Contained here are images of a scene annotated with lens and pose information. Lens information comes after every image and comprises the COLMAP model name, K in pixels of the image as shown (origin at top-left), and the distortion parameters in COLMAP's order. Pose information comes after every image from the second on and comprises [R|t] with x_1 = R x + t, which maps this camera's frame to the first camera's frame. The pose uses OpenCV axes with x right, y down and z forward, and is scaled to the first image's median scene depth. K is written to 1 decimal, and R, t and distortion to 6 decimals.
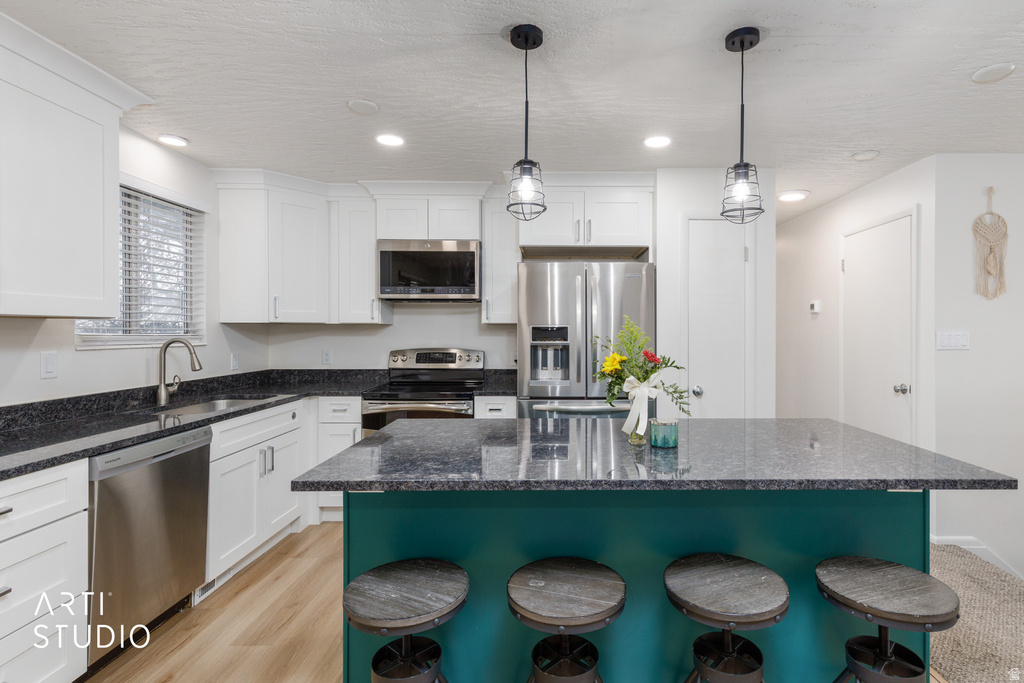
lens RADIAL K [[473.0, 0, 509.1], [0, 473.0, 330.4], [0, 0, 1]] dist [0.010839, -0.000965]
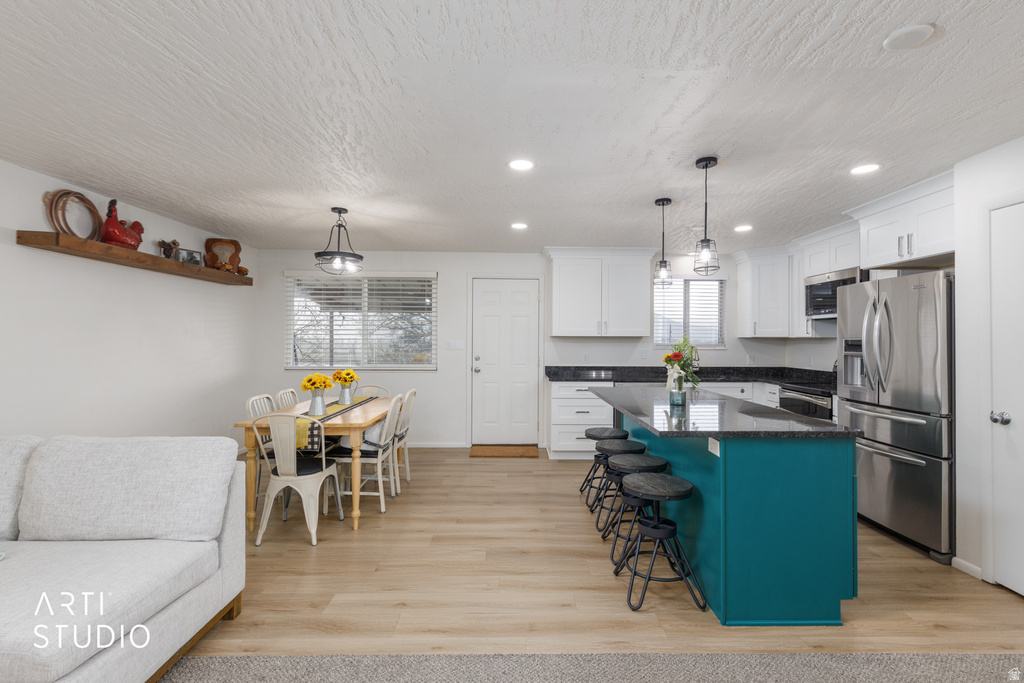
lens RADIAL K [[468.8, 0, 528.1], [0, 468.8, 337.6], [0, 0, 1]] dist [0.000448, 0.000064]
pose [[0.001071, -0.003890, -0.999992, 1.180426], [-0.026377, 0.999644, -0.003917, 0.013809], [0.999651, 0.026381, 0.000968, 0.193173]]
